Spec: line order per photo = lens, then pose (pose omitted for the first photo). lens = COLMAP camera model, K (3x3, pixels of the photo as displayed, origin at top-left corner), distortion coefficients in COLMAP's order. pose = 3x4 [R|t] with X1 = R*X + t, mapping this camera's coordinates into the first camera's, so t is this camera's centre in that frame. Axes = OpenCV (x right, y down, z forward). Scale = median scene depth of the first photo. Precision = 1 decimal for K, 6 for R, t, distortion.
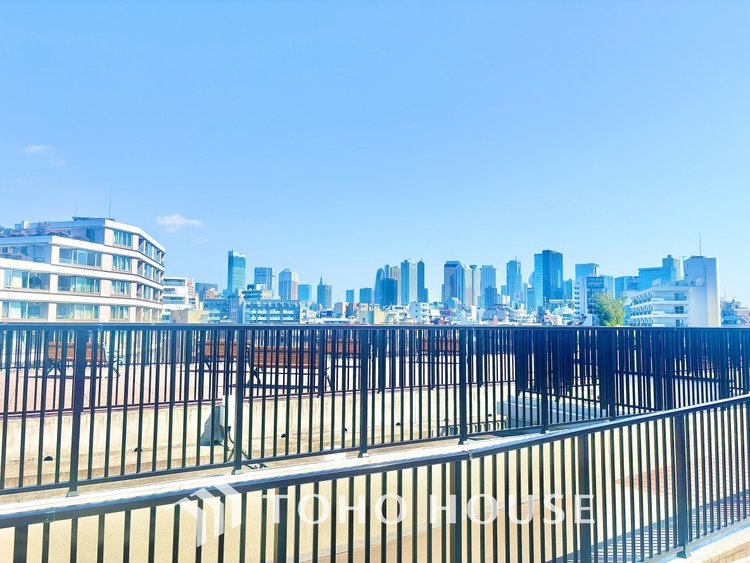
lens RADIAL K [[580.5, 0, 375.0], [0, 580.5, 281.5], [0, 0, 1]] dist [-0.010893, -0.006320]
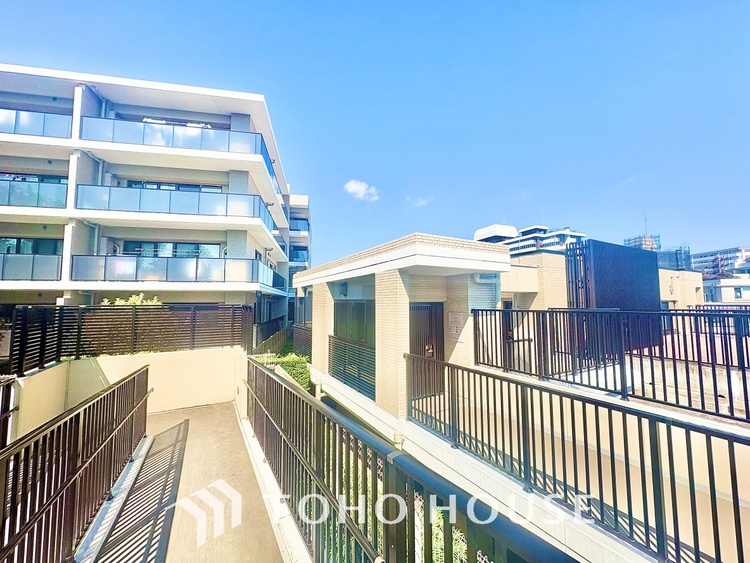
lens RADIAL K [[298.5, 0, 374.8], [0, 298.5, 284.8], [0, 0, 1]] dist [0.001223, 0.000310]
pose [[-0.090166, -0.076206, -0.993007, 0.498799], [0.072313, 0.993936, -0.082843, 0.028911], [0.993298, -0.079277, -0.084108, 0.320106]]
